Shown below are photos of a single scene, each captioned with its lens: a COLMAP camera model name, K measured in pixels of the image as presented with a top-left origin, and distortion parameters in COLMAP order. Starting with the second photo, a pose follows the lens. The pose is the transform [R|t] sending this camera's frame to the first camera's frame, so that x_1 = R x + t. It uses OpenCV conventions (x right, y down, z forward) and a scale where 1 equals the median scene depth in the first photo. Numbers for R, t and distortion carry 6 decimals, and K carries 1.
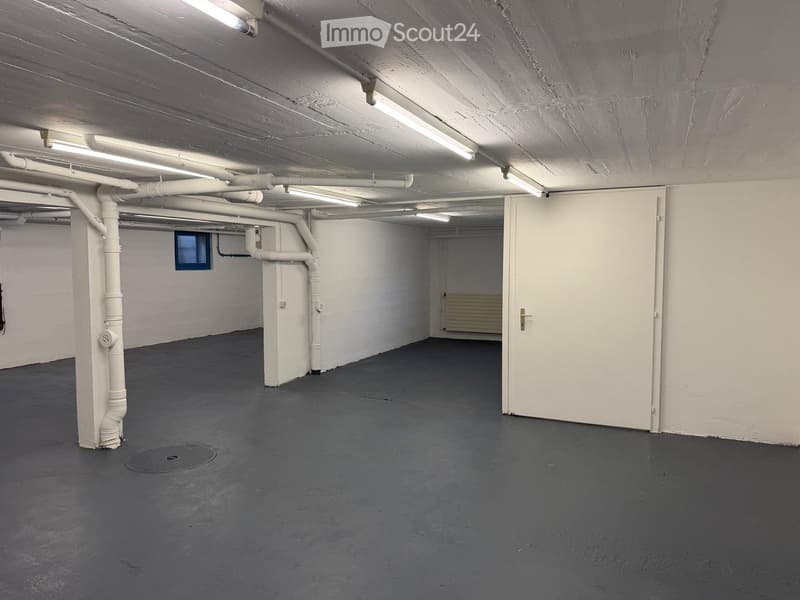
lens RADIAL K [[566.7, 0, 402.5], [0, 566.7, 302.9], [0, 0, 1]] dist [0.074200, -0.092318]
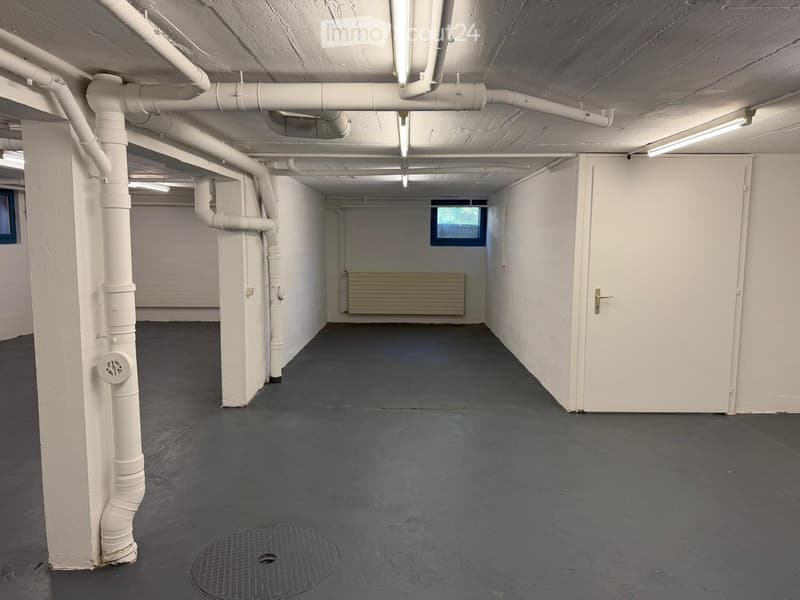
lens RADIAL K [[566.7, 0, 402.5], [0, 566.7, 302.9], [0, 0, 1]] dist [0.074200, -0.092318]
pose [[0.912446, -0.039464, 0.407291, -0.474716], [0.022254, 0.998651, 0.046909, -0.017714], [-0.408593, -0.033738, 0.912093, 0.385768]]
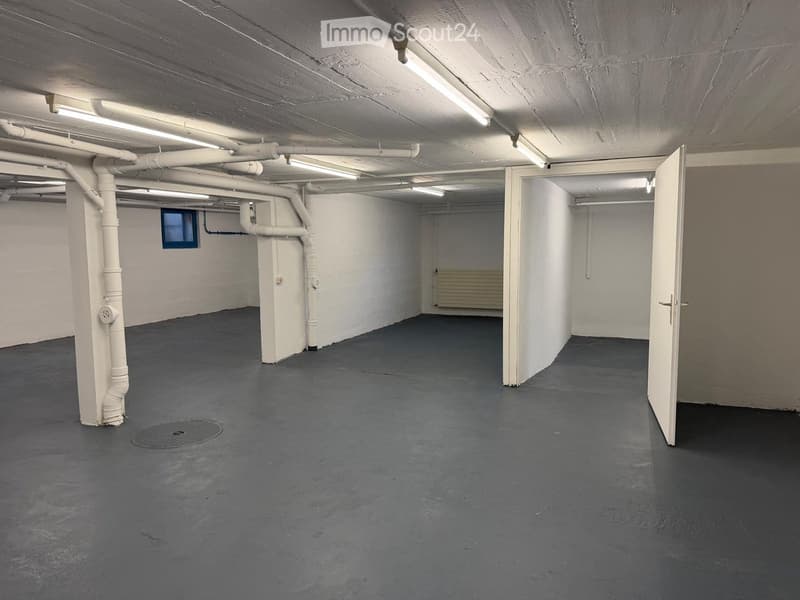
lens RADIAL K [[566.7, 0, 402.5], [0, 566.7, 302.9], [0, 0, 1]] dist [0.074200, -0.092318]
pose [[0.999444, -0.011907, 0.031141, -0.039243], [0.010774, 0.999283, 0.036298, 0.011807], [-0.031551, -0.035943, 0.998856, 0.003563]]
